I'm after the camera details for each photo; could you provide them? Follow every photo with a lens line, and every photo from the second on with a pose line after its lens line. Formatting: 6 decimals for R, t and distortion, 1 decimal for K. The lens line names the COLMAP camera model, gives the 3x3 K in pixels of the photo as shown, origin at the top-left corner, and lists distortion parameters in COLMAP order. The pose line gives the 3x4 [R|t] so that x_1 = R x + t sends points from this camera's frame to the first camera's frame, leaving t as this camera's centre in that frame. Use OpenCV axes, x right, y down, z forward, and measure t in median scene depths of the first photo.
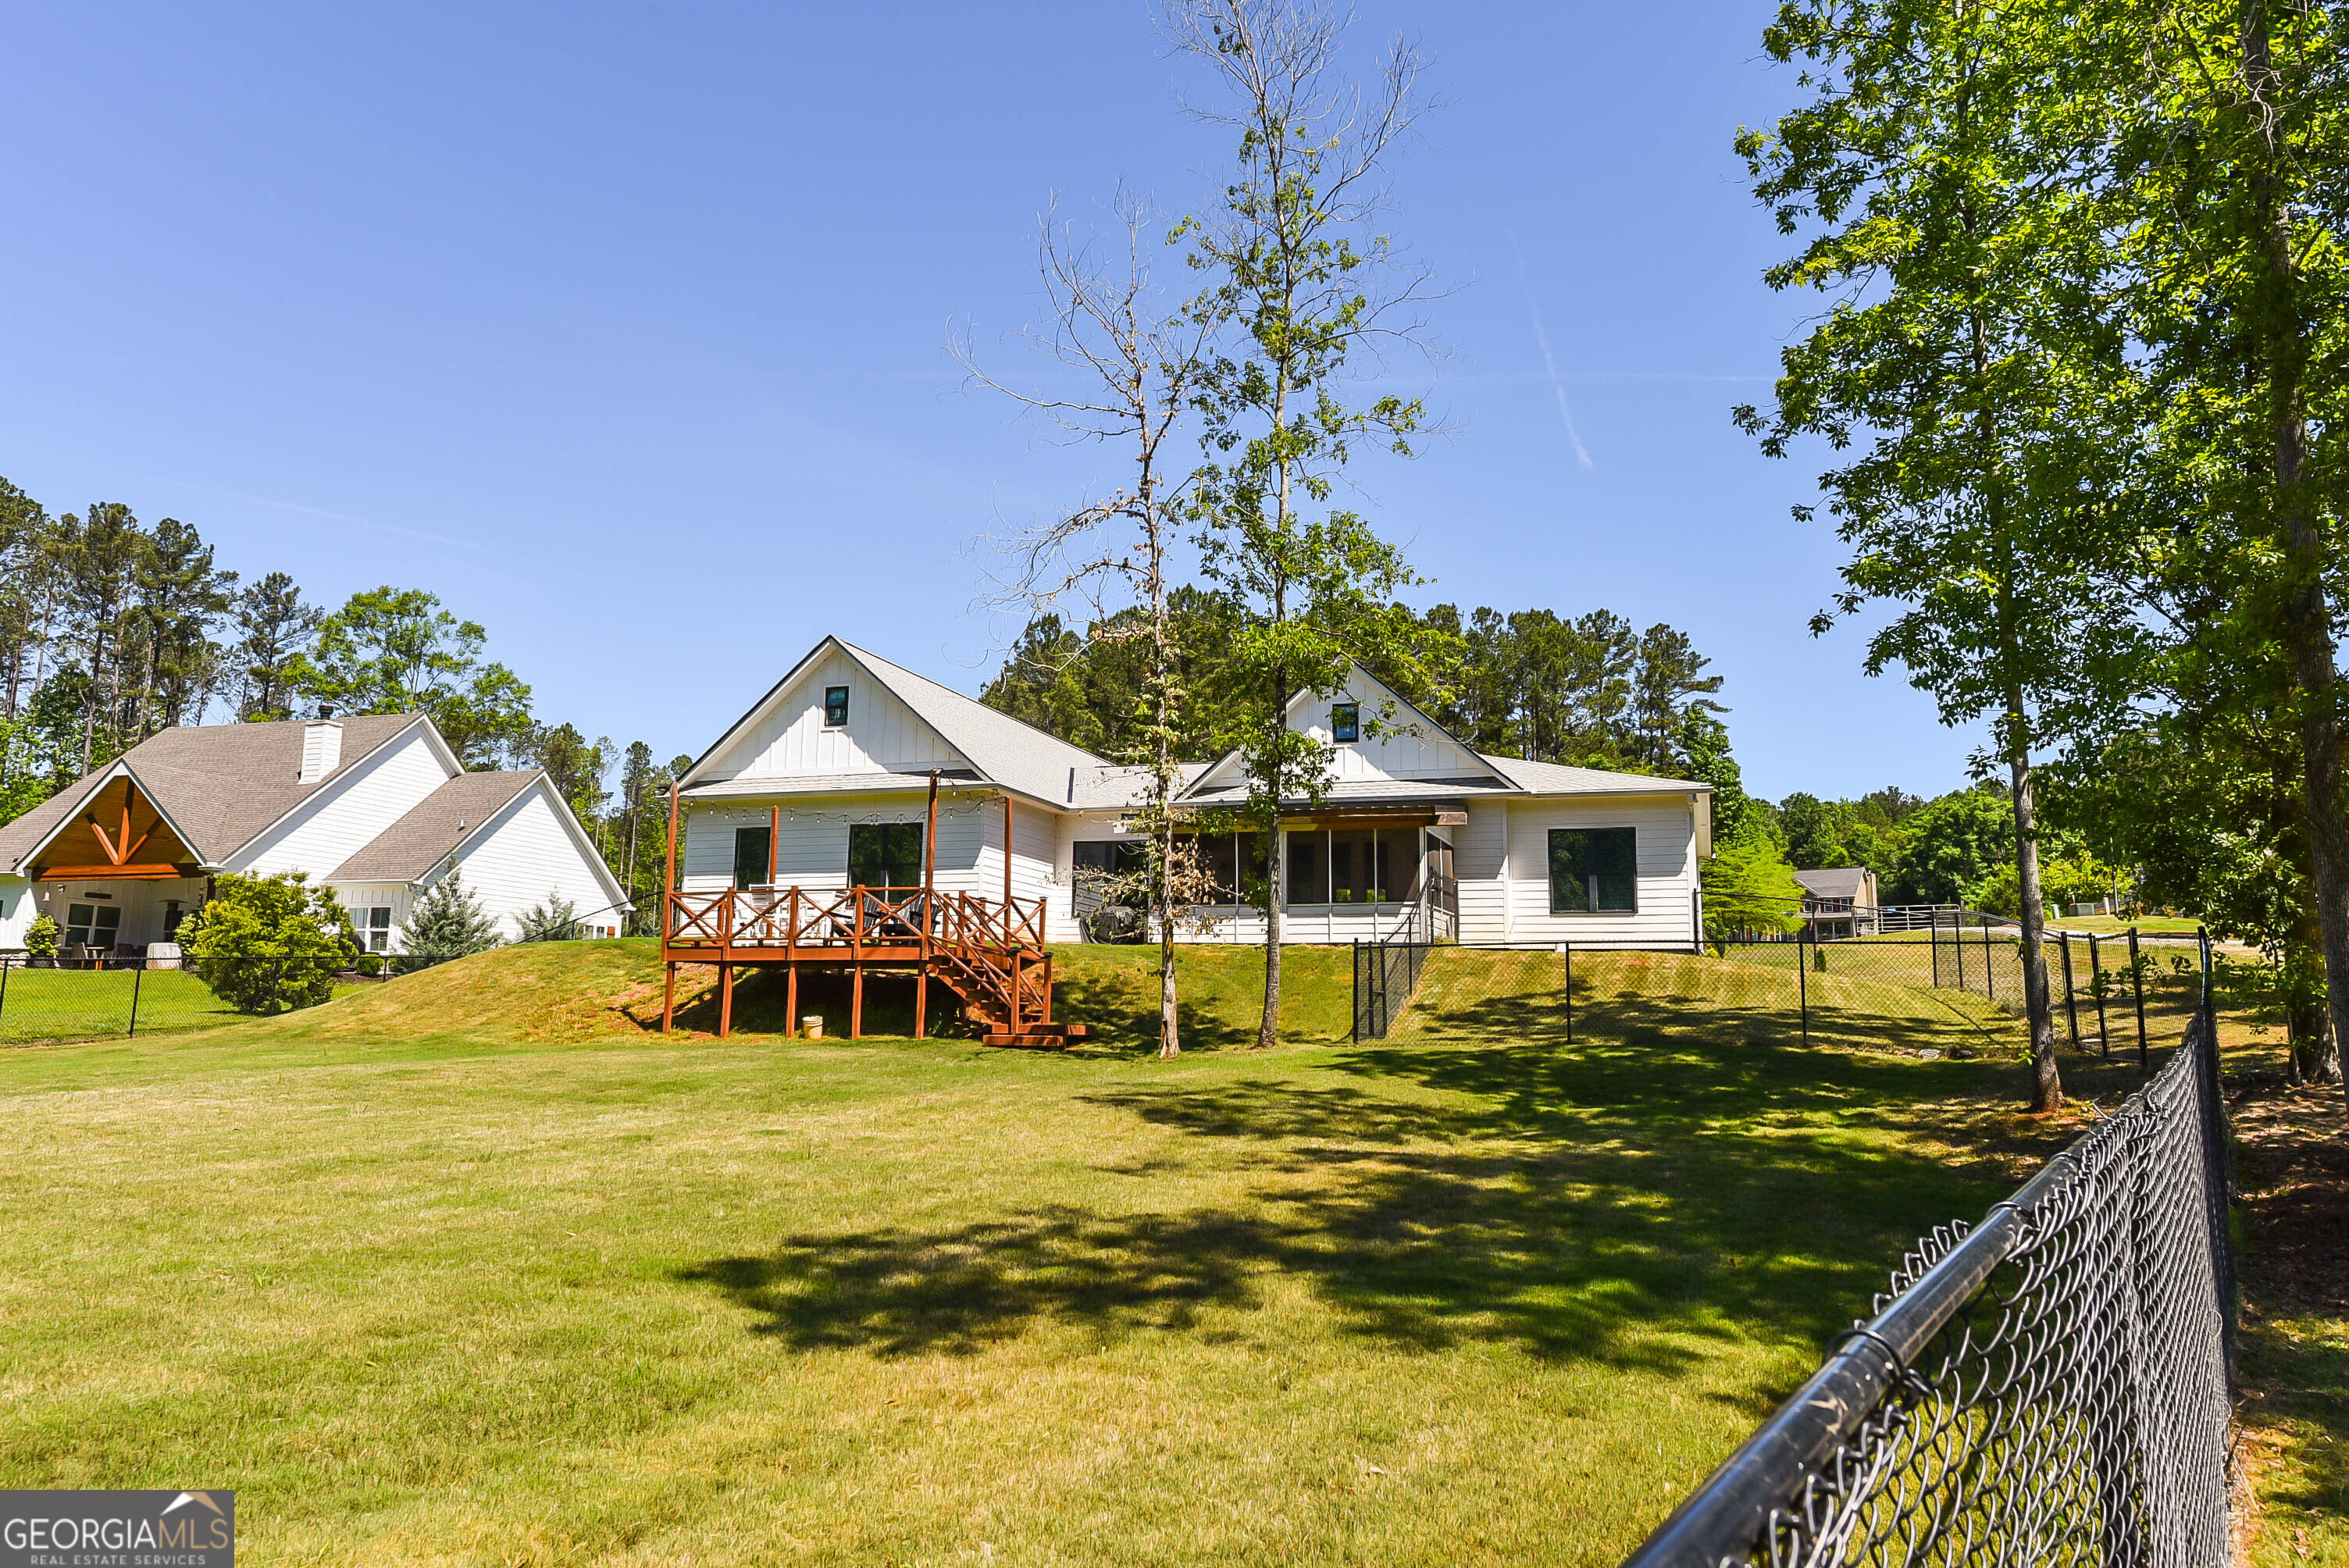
lens RADIAL K [[1534.2, 0, 1175.3], [0, 1534.2, 765.0], [0, 0, 1]] dist [0.001743, -0.003153]
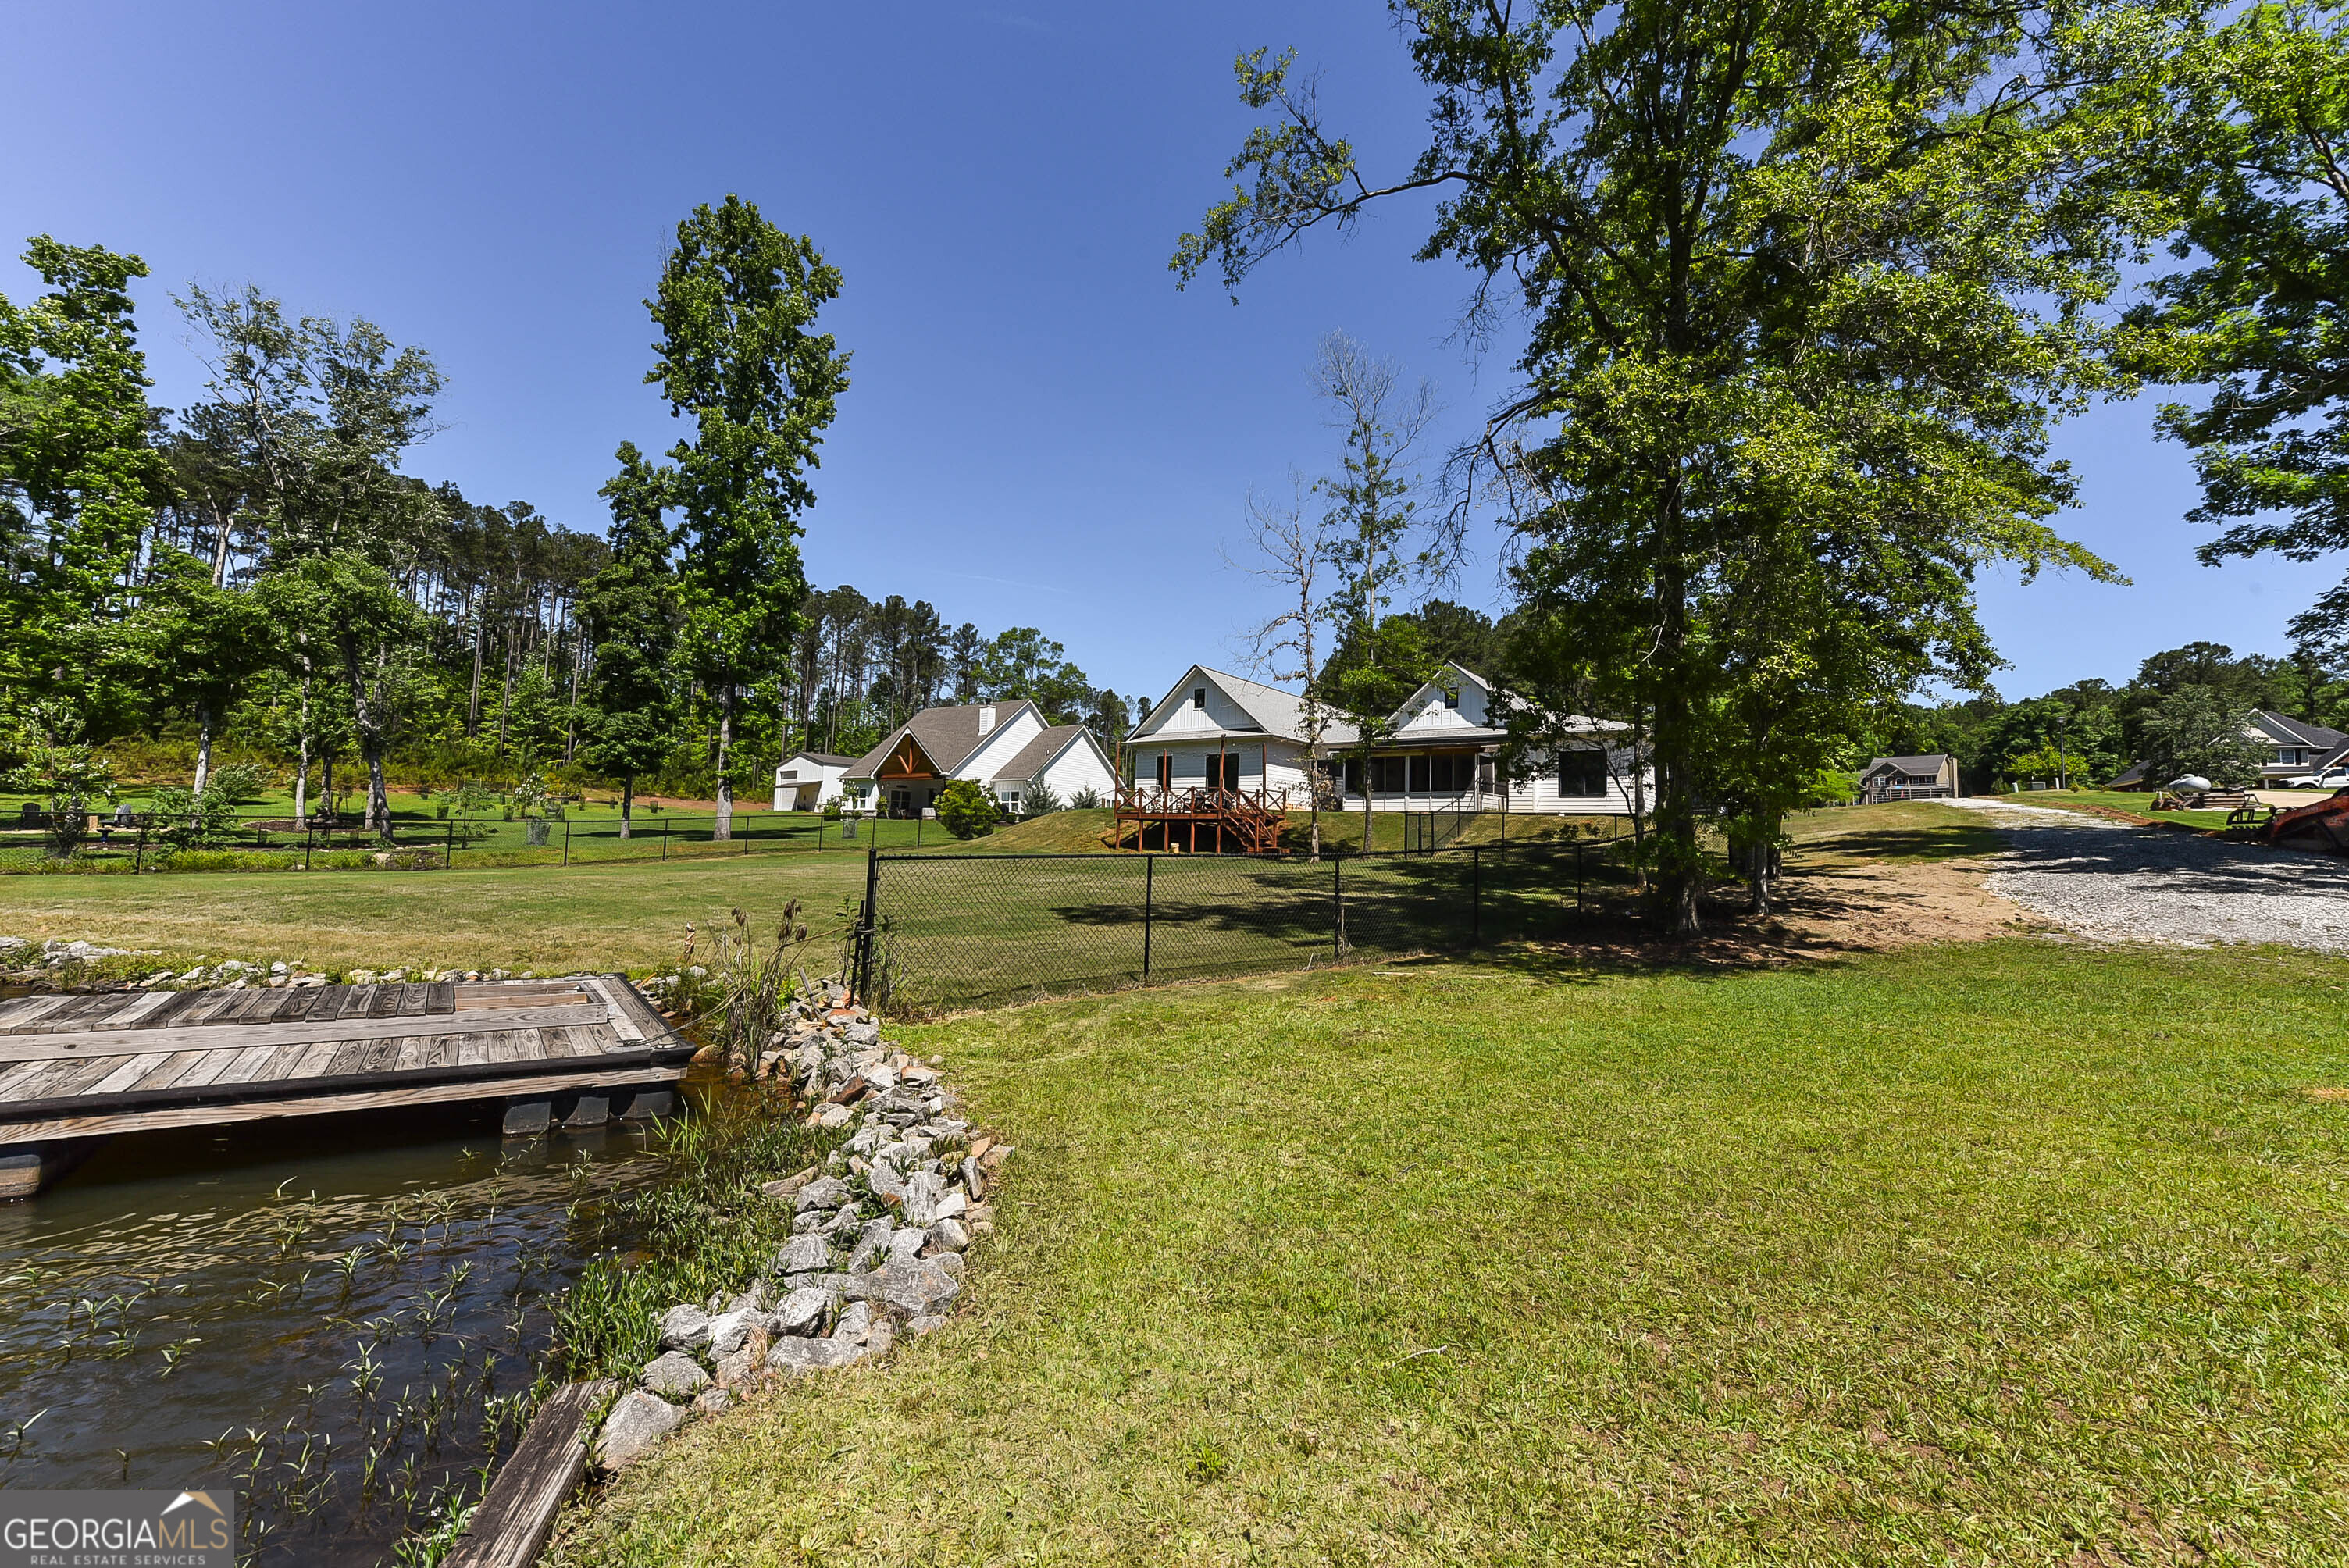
lens RADIAL K [[964.1, 0, 1189.5], [0, 964.1, 762.2], [0, 0, 1]] dist [-0.001712, -0.000072]
pose [[0.950604, -0.012435, -0.310157, 0.145432], [0.035195, 0.997072, 0.067895, -0.033746], [0.308404, -0.075457, 0.948258, -0.219488]]
